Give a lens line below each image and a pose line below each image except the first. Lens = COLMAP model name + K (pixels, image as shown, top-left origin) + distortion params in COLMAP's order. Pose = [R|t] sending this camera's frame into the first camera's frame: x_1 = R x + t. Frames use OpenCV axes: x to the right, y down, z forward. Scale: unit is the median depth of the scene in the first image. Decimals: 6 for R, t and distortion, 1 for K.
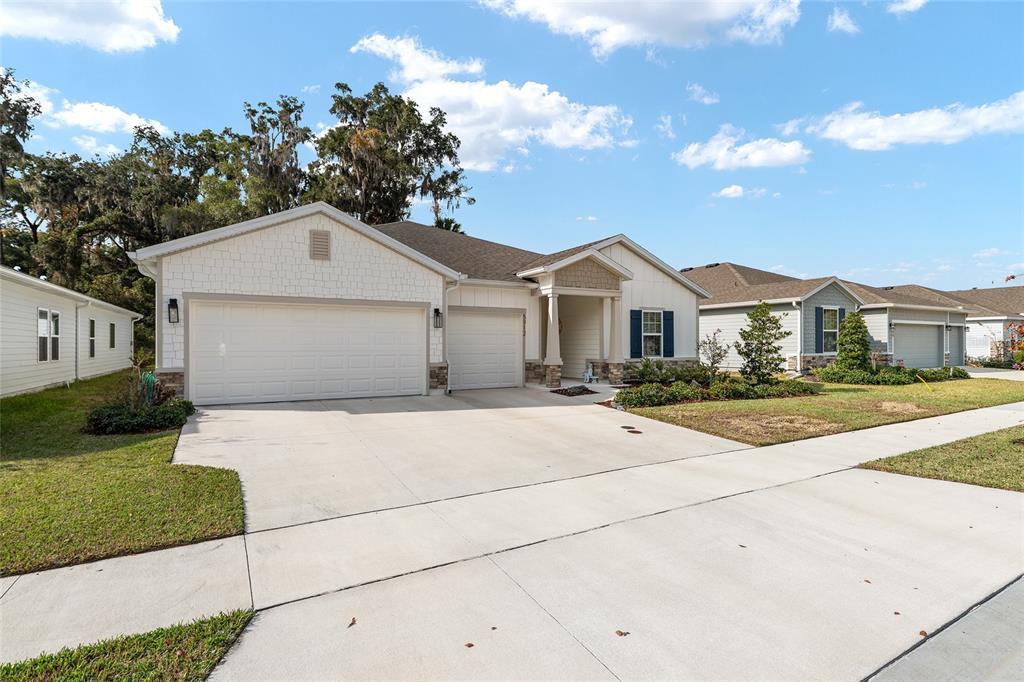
lens RADIAL K [[520.7, 0, 515.3], [0, 520.7, 342.7], [0, 0, 1]] dist [0.003143, -0.001392]
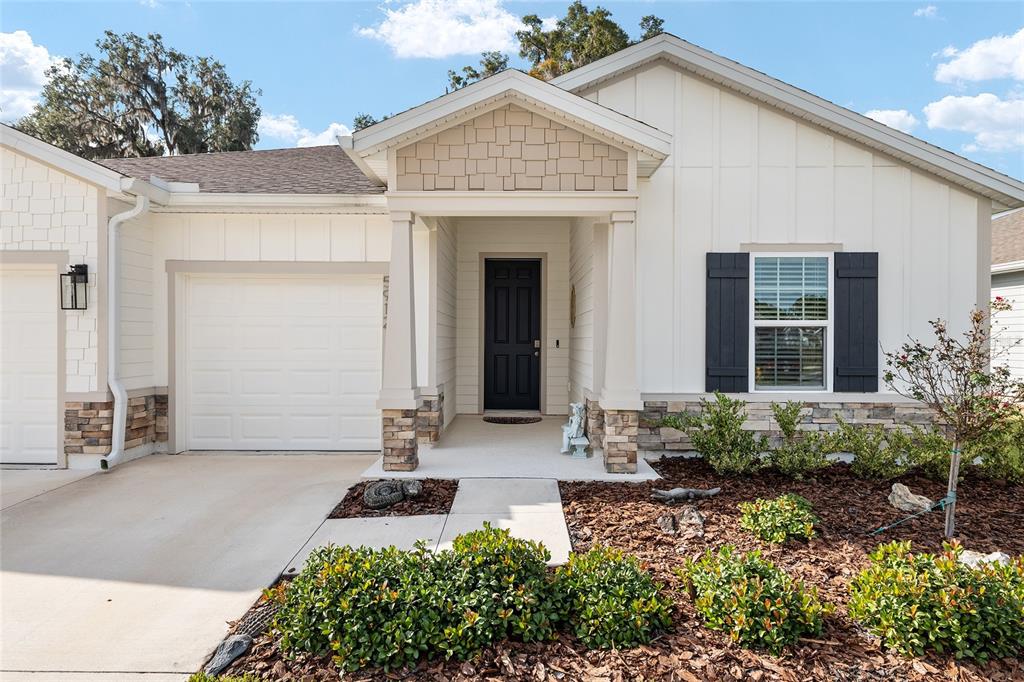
lens RADIAL K [[596.5, 0, 512.1], [0, 596.5, 338.9], [0, 0, 1]] dist [0.000212, -0.002412]
pose [[0.868388, 0.004578, -0.495864, 0.302245], [-0.004817, 0.999988, 0.000797, -0.005382], [0.495862, 0.001697, 0.868400, 0.583218]]
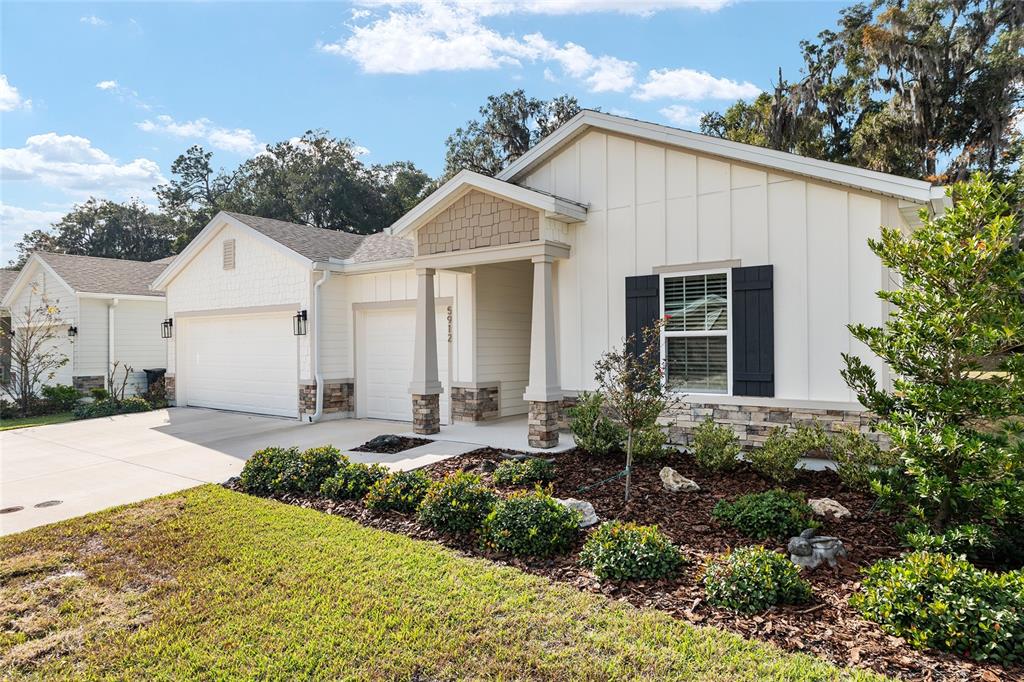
lens RADIAL K [[625.1, 0, 512.2], [0, 625.1, 342.9], [0, 0, 1]] dist [0.004542, 0.000566]
pose [[0.406389, -0.003246, -0.913694, 0.638580], [0.010204, 0.999947, 0.000986, -0.011211], [0.913643, -0.009724, 0.406401, 0.699756]]
